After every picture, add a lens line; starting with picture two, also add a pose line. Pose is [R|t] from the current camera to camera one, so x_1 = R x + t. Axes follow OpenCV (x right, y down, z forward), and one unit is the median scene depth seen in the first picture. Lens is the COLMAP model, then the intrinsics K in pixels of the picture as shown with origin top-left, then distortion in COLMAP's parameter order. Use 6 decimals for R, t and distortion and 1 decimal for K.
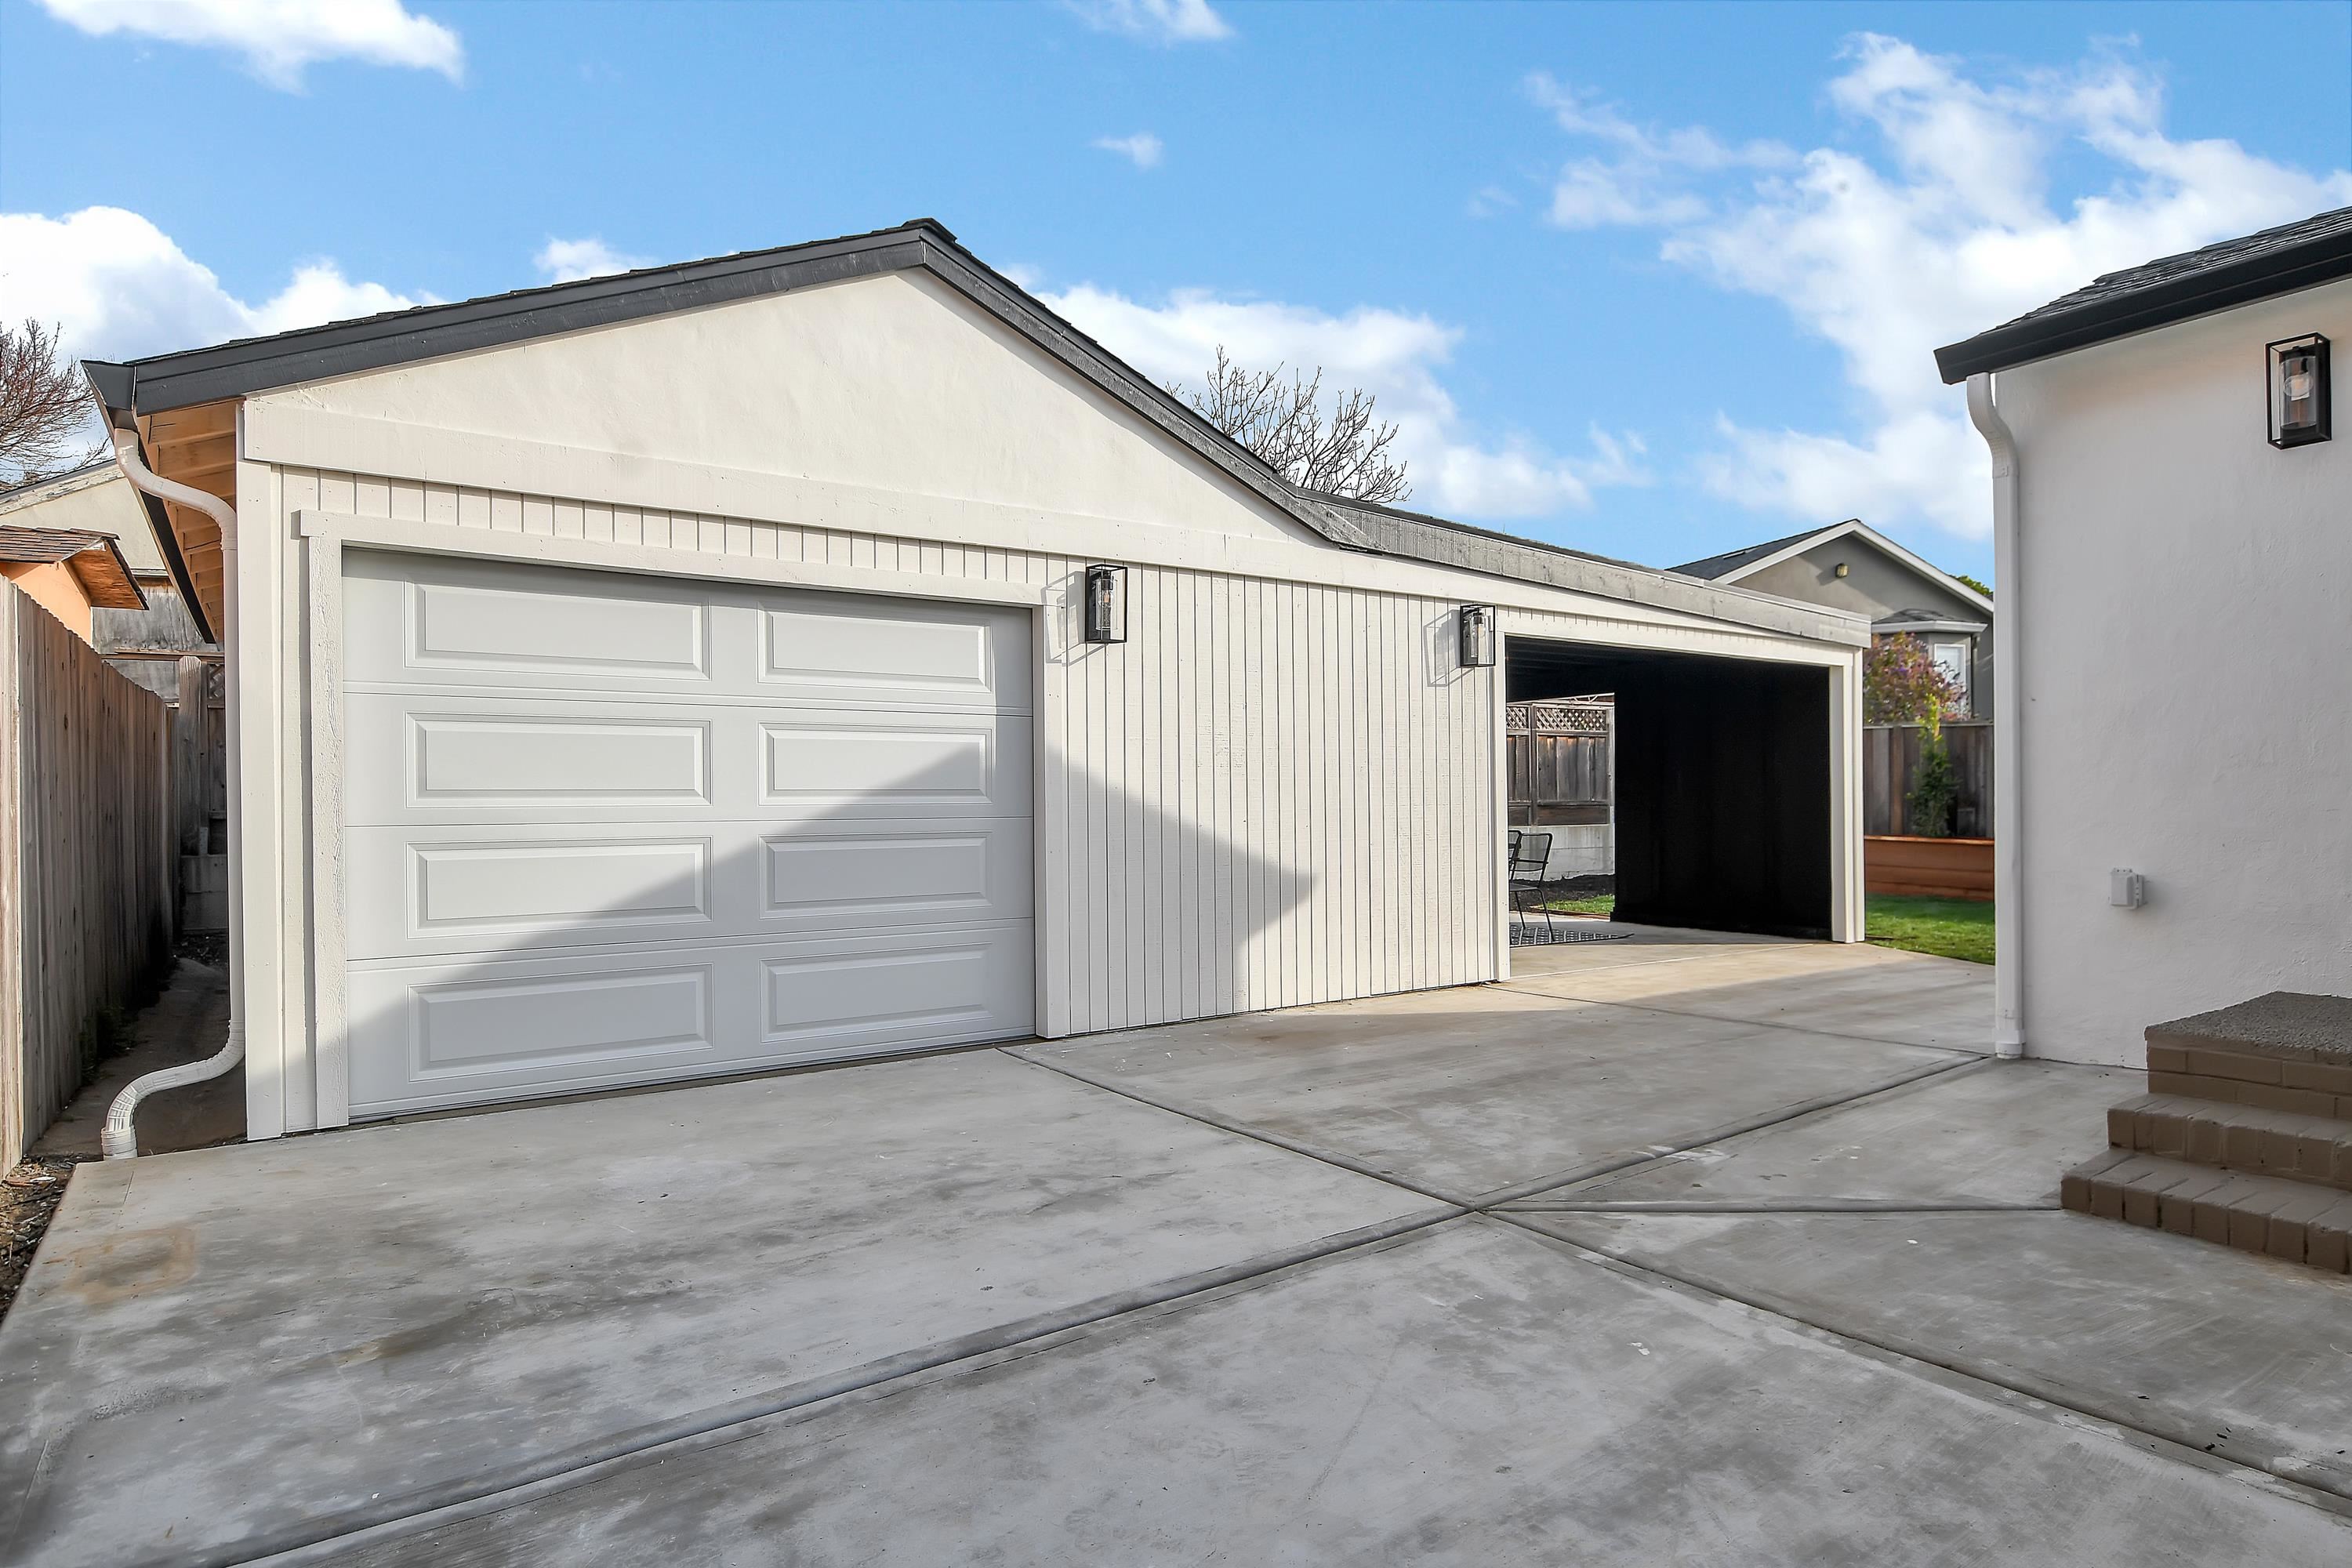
lens RADIAL K [[1290.6, 0, 1197.1], [0, 1290.6, 800.6], [0, 0, 1]] dist [-0.023994, 0.005512]
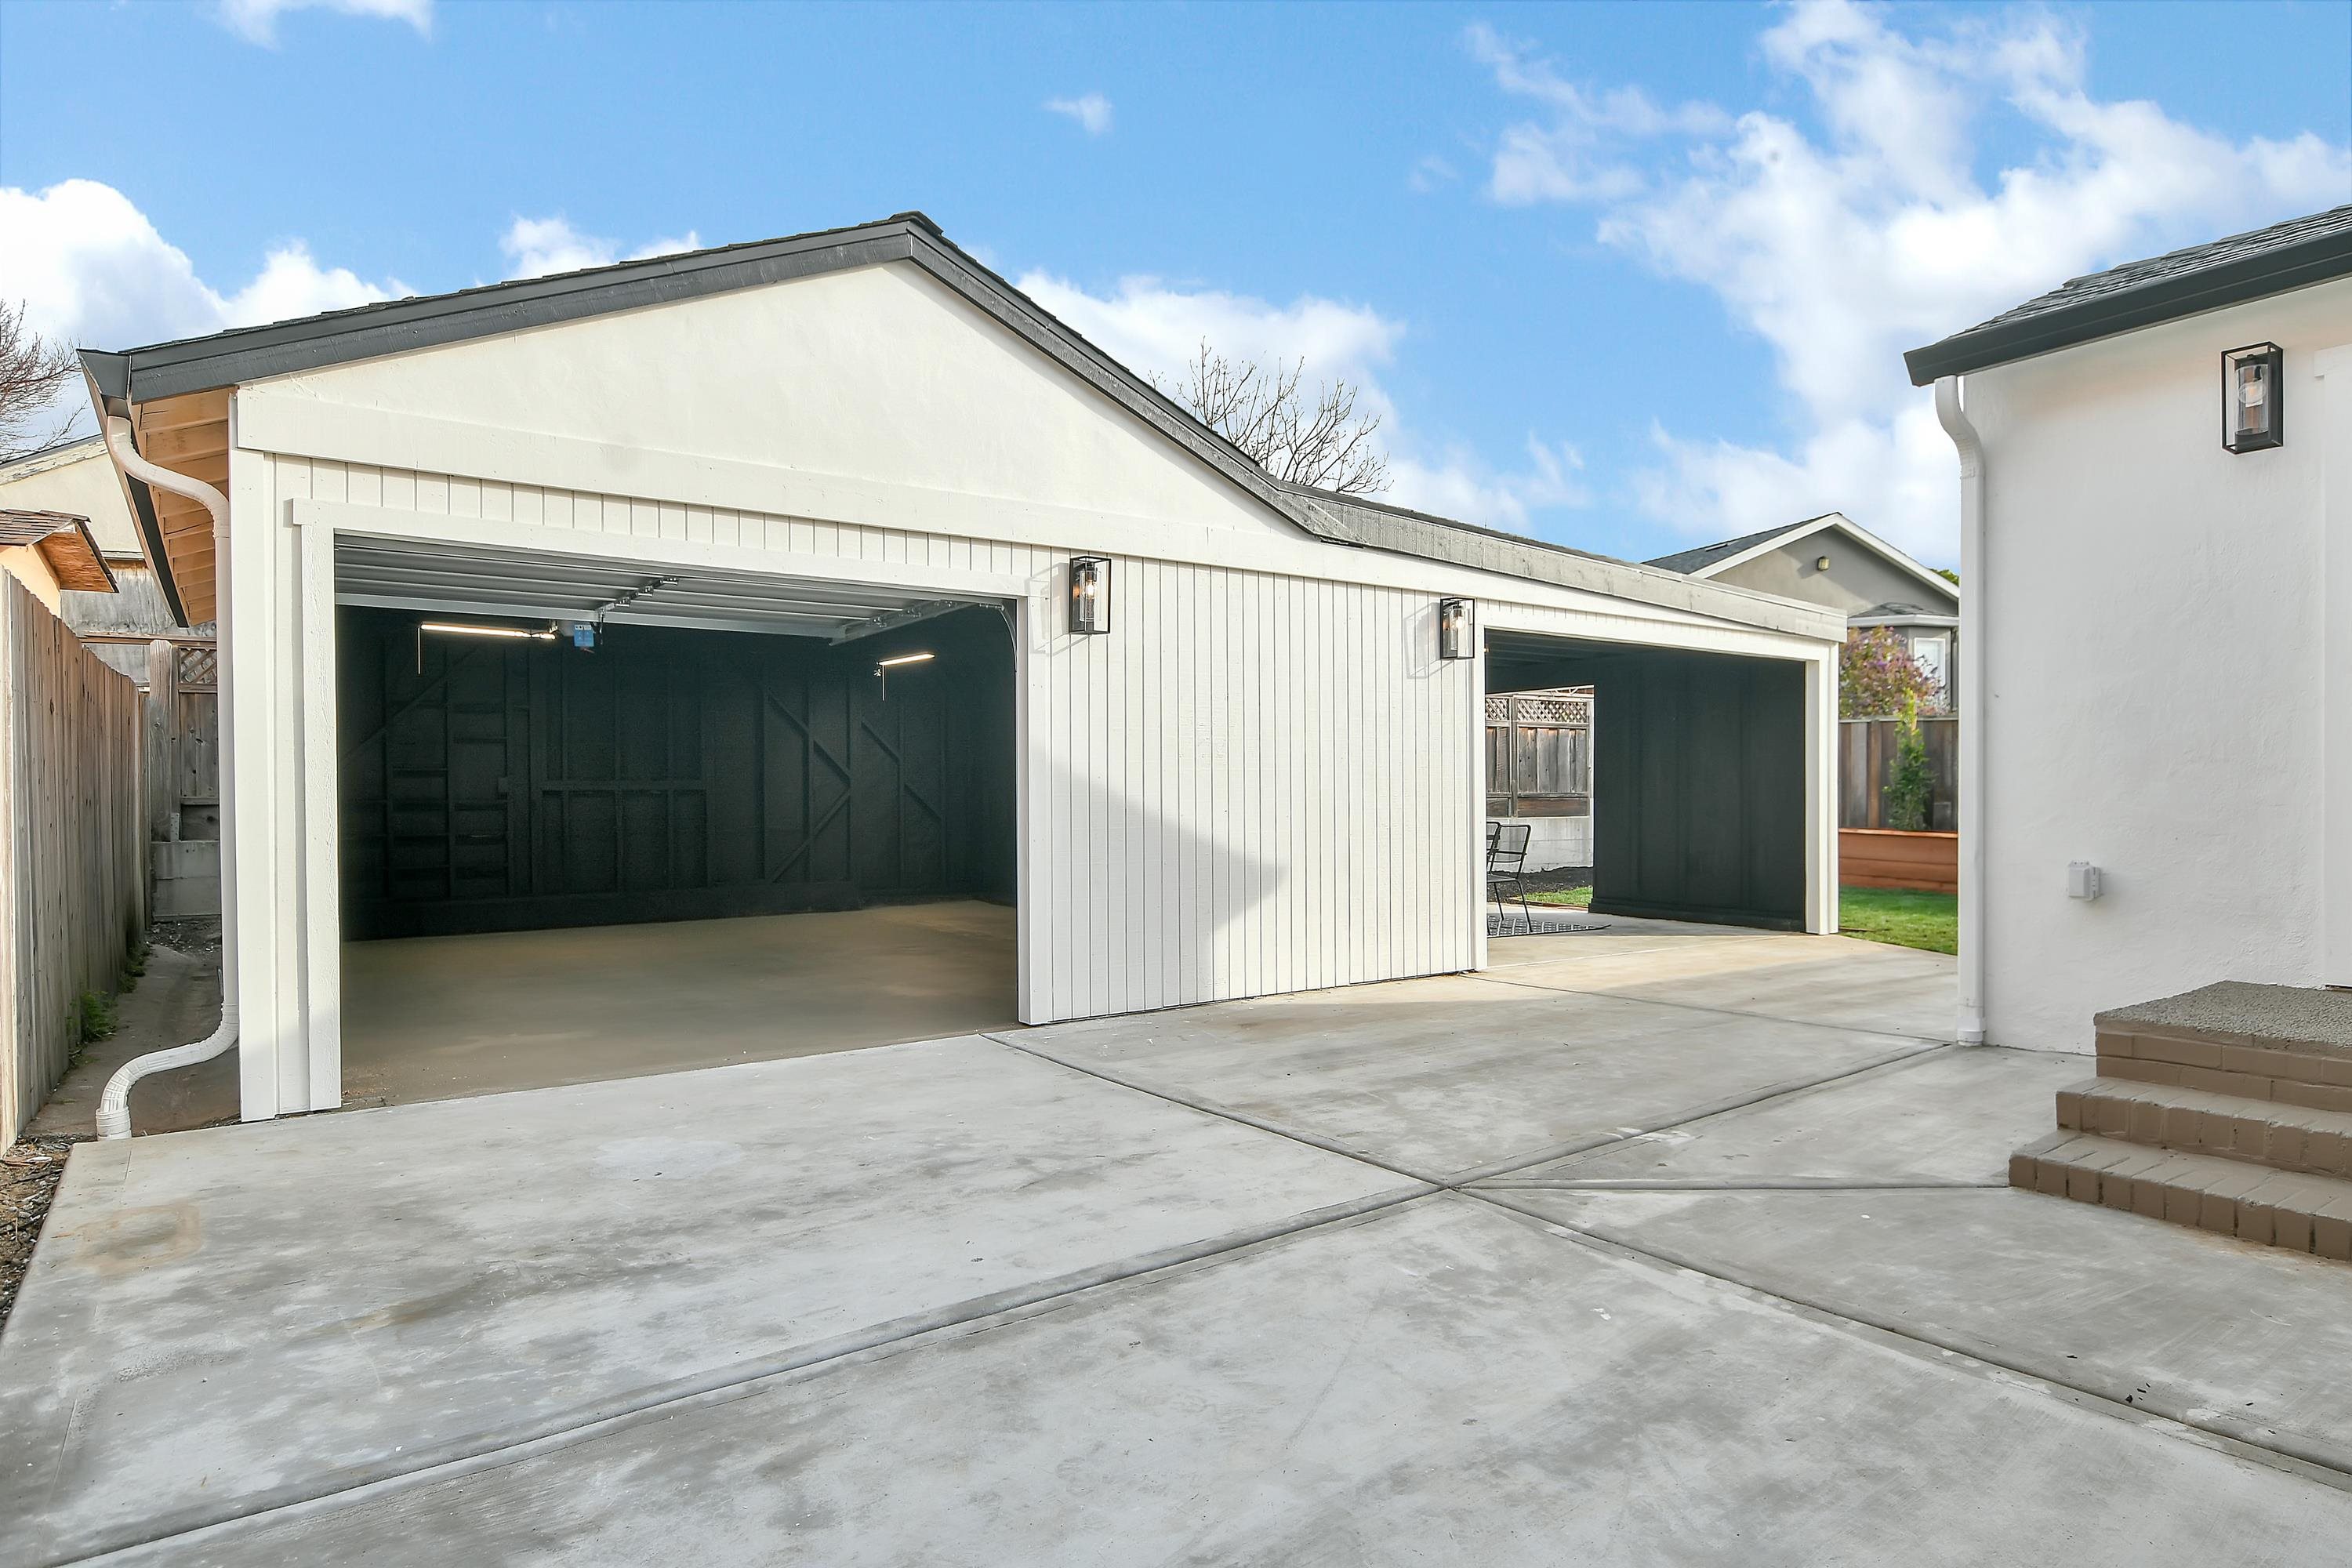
lens RADIAL K [[1290.6, 0, 1191.6], [0, 1290.6, 808.6], [0, 0, 1]] dist [-0.023994, 0.005512]
pose [[0.999930, 0.004640, 0.010856, -0.002536], [-0.004792, 0.999890, 0.014017, 0.000057], [-0.010790, -0.014068, 0.999843, -0.025885]]
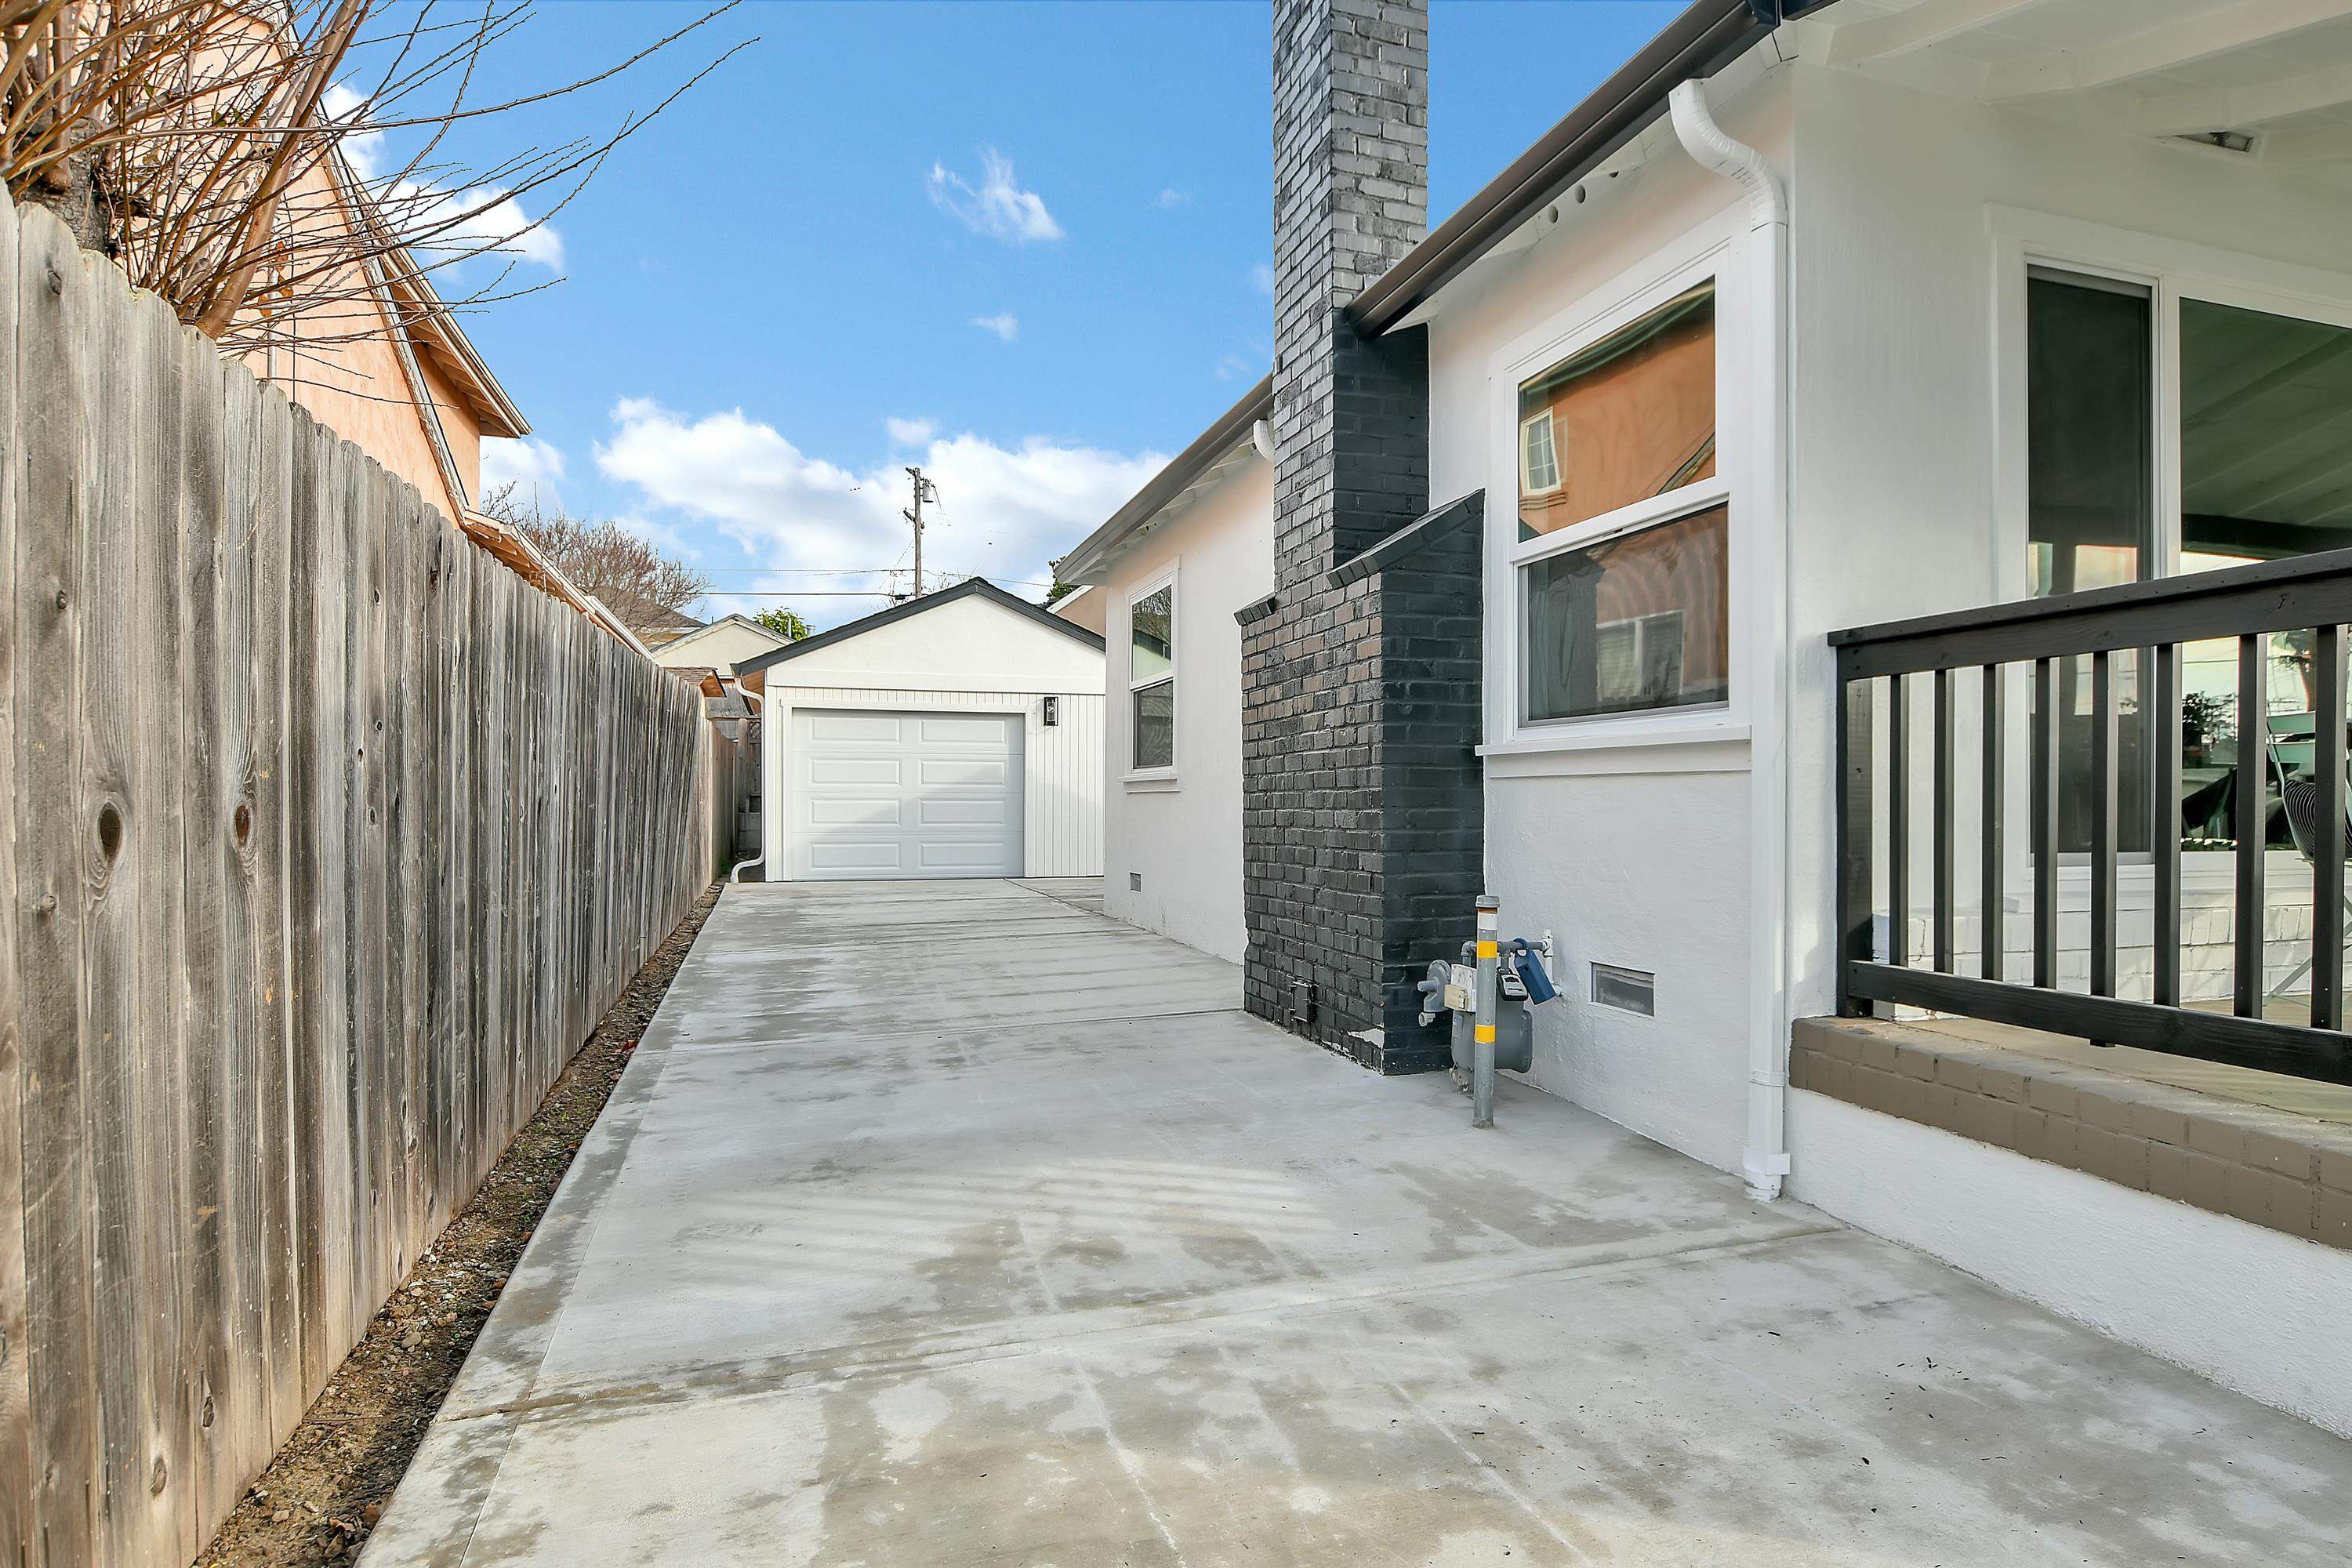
lens RADIAL K [[1290.6, 0, 1176.8], [0, 1290.6, 793.5], [0, 0, 1]] dist [-0.023994, 0.005512]
pose [[0.944628, 0.012758, -0.327895, 2.127210], [-0.013642, 0.999907, -0.000396, 0.021352], [0.327860, 0.004848, 0.944714, -2.835662]]
